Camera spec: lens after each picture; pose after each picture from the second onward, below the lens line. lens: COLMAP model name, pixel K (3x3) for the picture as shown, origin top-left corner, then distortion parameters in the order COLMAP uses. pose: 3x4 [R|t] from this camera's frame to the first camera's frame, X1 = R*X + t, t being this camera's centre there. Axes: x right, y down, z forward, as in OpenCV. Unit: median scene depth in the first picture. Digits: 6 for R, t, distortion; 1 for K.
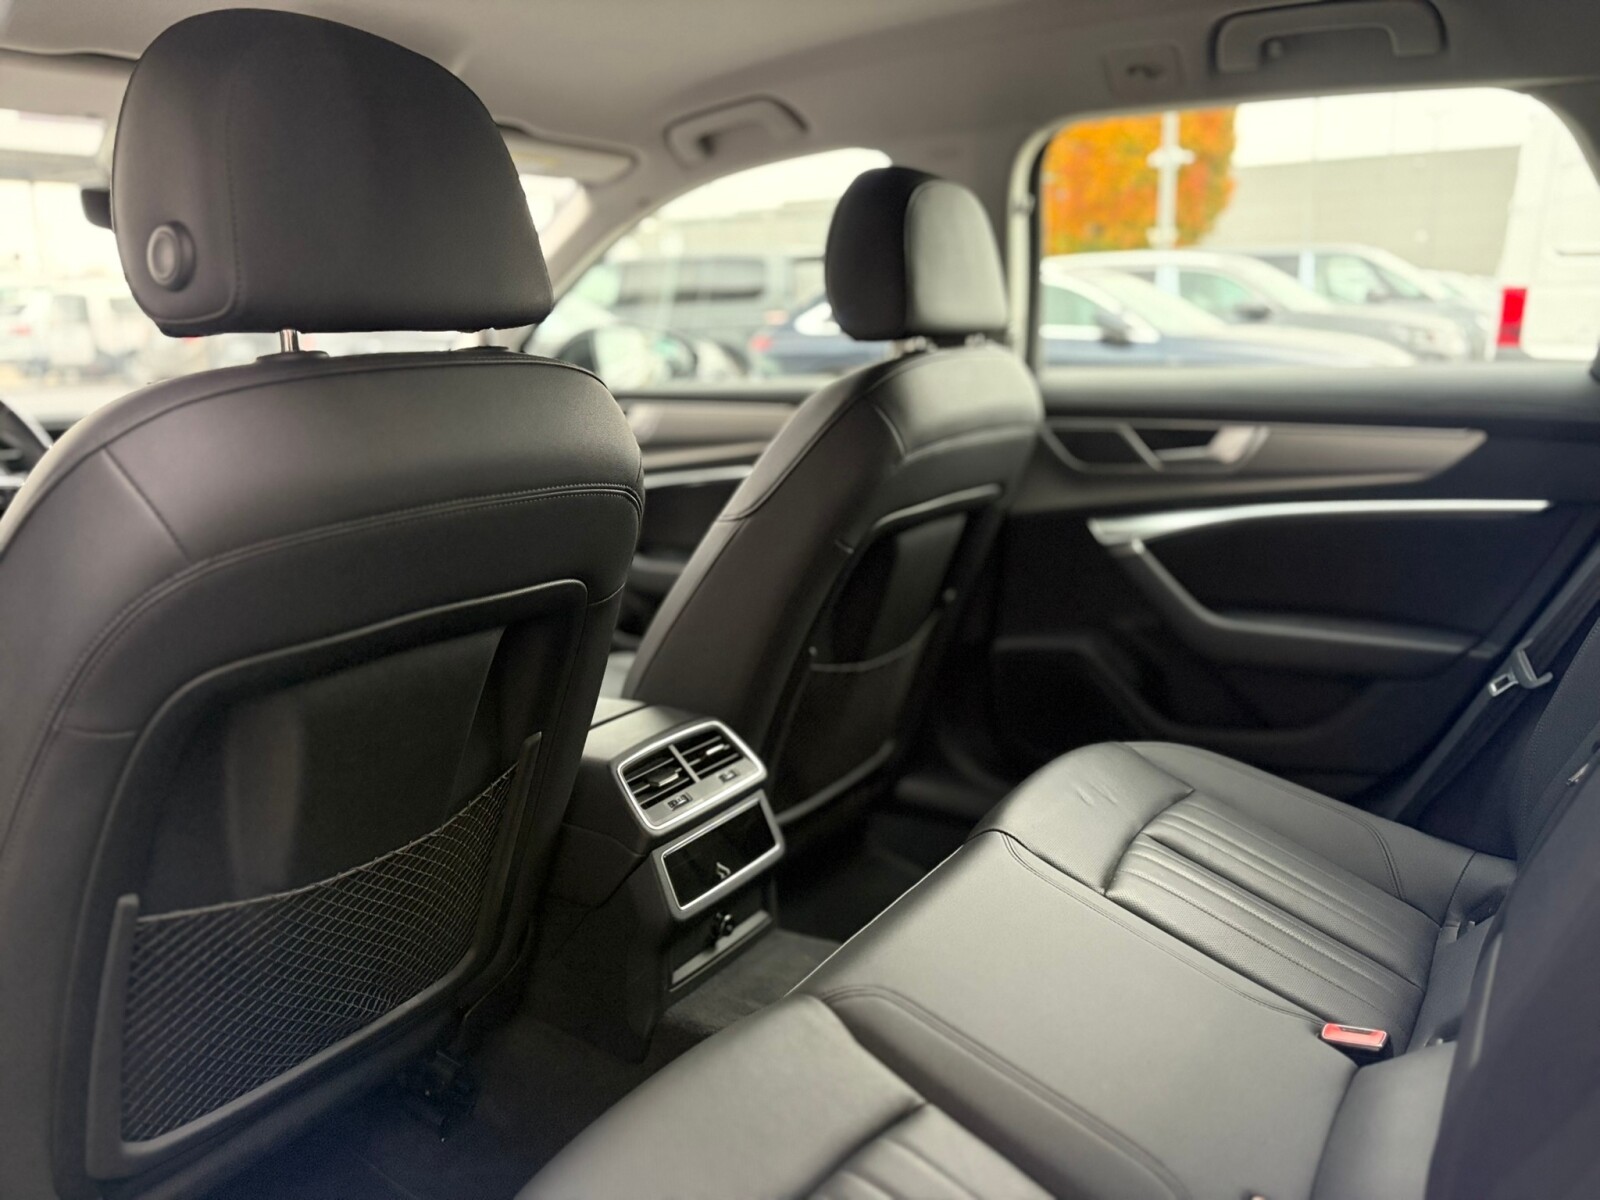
lens RADIAL K [[1228.9, 0, 800.8], [0, 1228.9, 611.8], [0, 0, 1]] dist [0.015344, 0.003012]
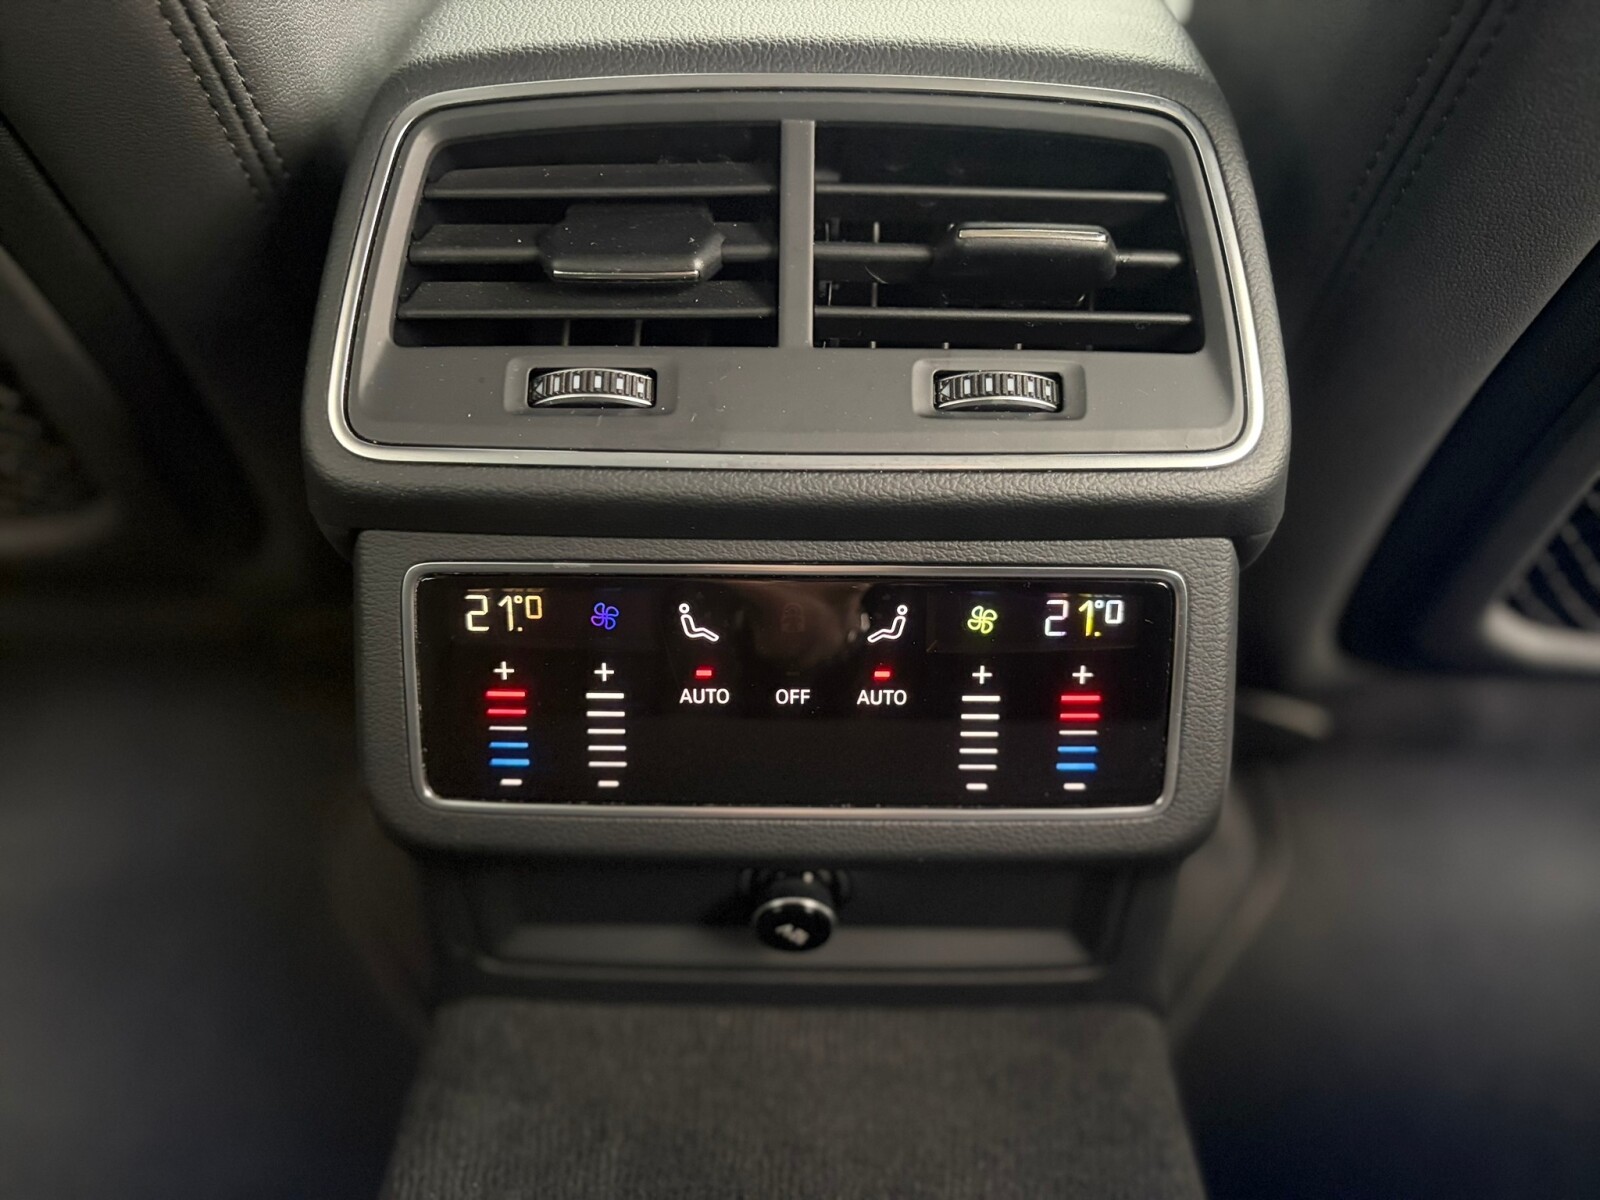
lens RADIAL K [[1228.9, 0, 800.8], [0, 1228.9, 611.8], [0, 0, 1]] dist [0.015344, 0.003012]
pose [[0.547619, 0.579906, -0.603177, 0.048726], [-0.220954, 0.795511, 0.564218, 0.051791], [0.807027, -0.175702, 0.563769, 0.742510]]
